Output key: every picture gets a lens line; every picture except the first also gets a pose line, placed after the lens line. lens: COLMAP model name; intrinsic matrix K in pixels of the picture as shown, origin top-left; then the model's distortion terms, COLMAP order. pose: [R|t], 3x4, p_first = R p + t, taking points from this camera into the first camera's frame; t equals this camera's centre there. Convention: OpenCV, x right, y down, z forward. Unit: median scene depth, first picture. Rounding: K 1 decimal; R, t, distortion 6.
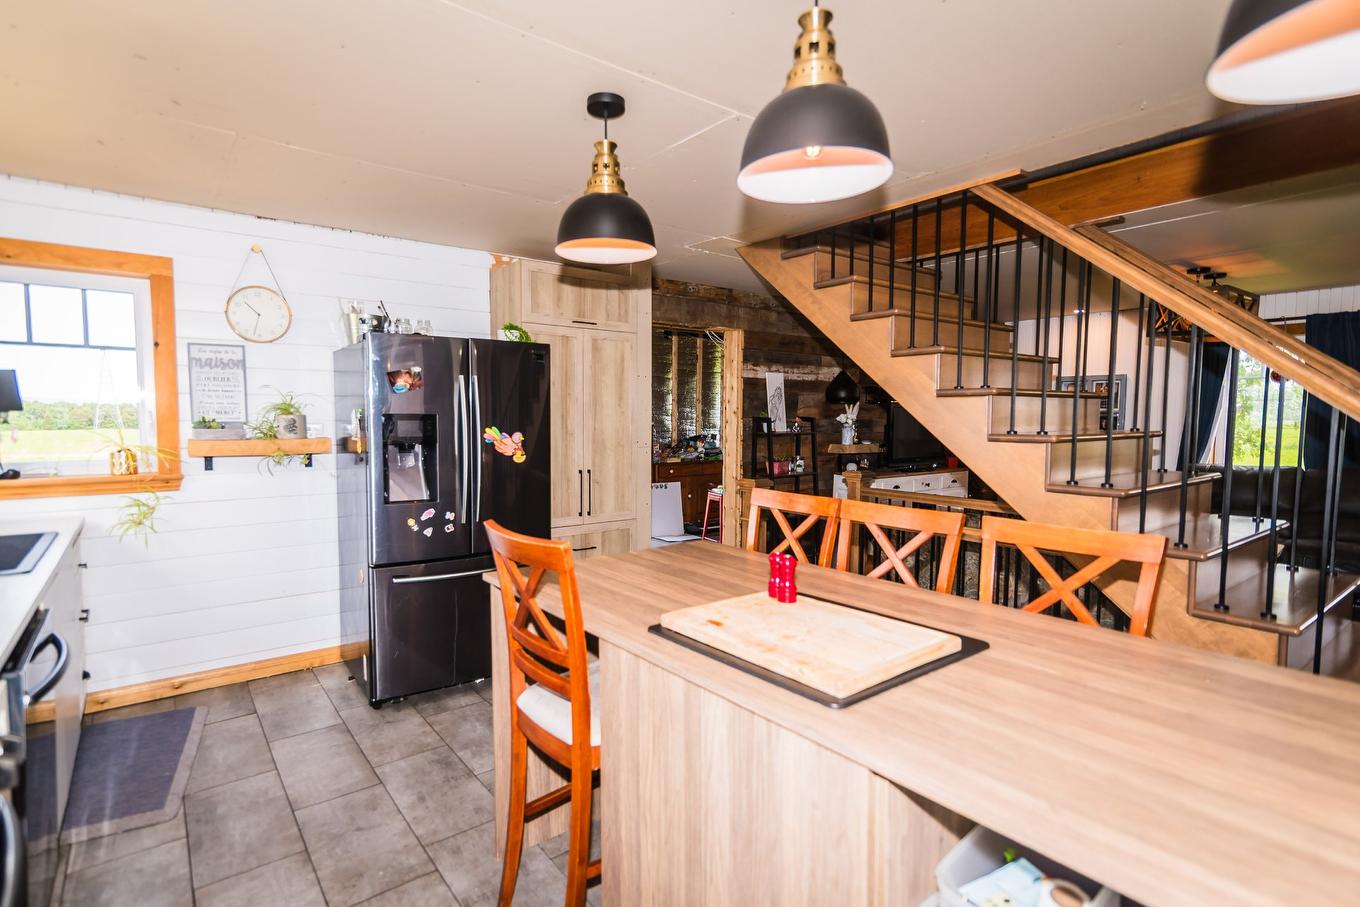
lens RADIAL K [[671.8, 0, 652.7], [0, 671.8, 455.5], [0, 0, 1]] dist [0.000960, -0.000071]
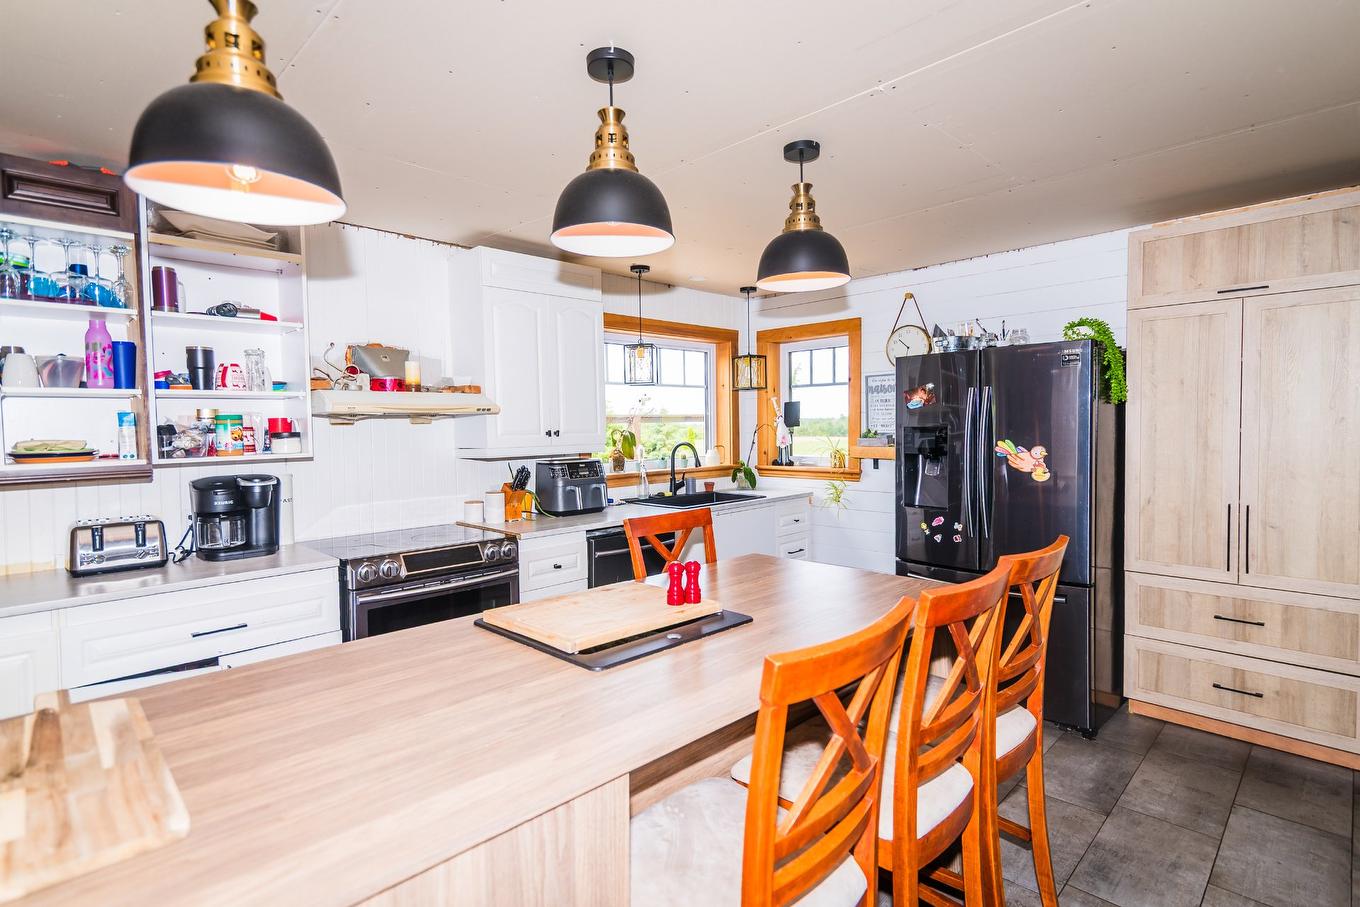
lens RADIAL K [[671.8, 0, 652.7], [0, 671.8, 455.5], [0, 0, 1]] dist [0.000960, -0.000071]
pose [[0.098640, 0.038951, -0.994361, 0.661681], [-0.042952, 0.998469, 0.034851, -0.033466], [0.994196, 0.039272, 0.100162, 0.432515]]
